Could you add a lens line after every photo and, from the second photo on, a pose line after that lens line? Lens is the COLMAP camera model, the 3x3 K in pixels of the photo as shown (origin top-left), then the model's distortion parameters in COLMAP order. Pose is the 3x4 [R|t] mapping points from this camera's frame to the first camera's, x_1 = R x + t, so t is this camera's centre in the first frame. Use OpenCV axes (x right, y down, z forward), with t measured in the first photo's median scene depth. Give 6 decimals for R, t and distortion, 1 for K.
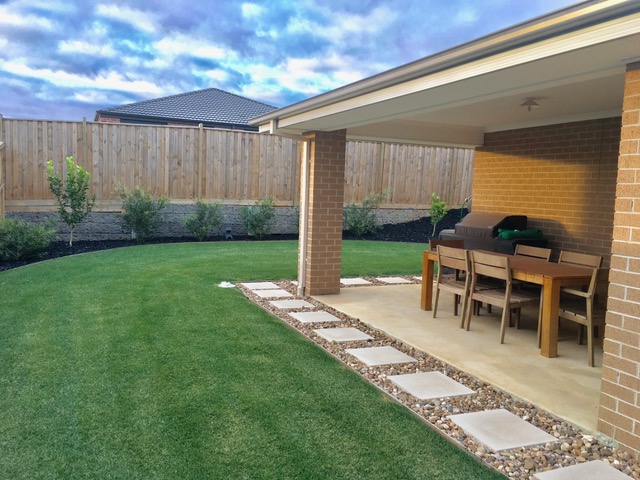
lens RADIAL K [[538.1, 0, 316.9], [0, 538.1, 236.7], [0, 0, 1]] dist [0.028611, -0.015344]
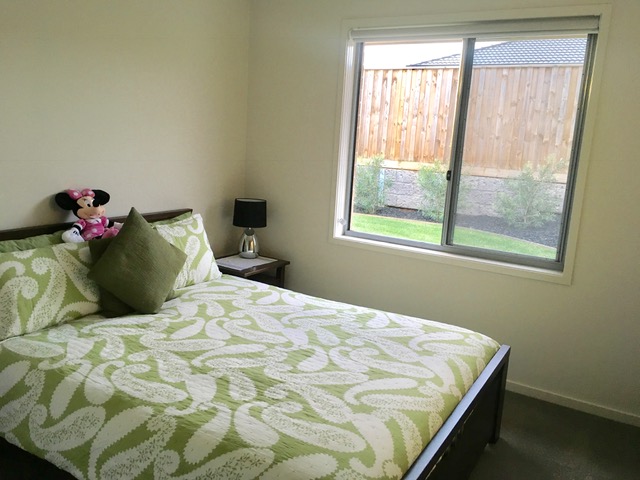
lens RADIAL K [[538.1, 0, 316.9], [0, 538.1, 236.7], [0, 0, 1]] dist [0.028611, -0.015344]
pose [[0.580564, 0.142965, -0.801565, 0.453294], [-0.110578, 0.989187, 0.096339, -0.024924], [0.806671, 0.032705, 0.590095, 0.491020]]
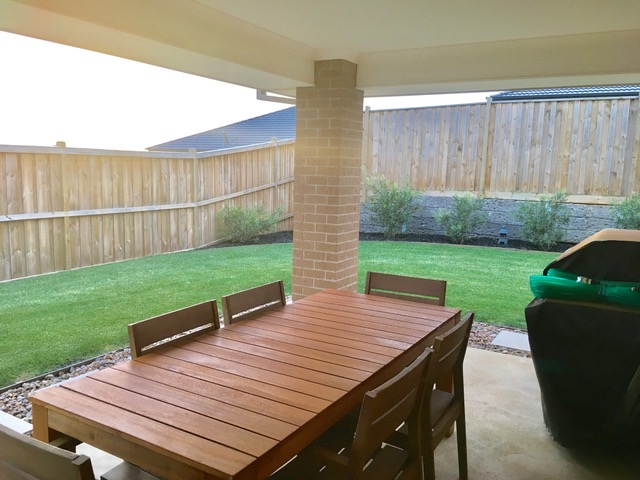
lens RADIAL K [[538.1, 0, 316.9], [0, 538.1, 236.7], [0, 0, 1]] dist [0.028611, -0.015344]
pose [[0.583463, 0.085450, -0.807632, 0.294170], [-0.076193, 0.995823, 0.050317, -0.024423], [0.808558, 0.032177, 0.587536, 0.323986]]
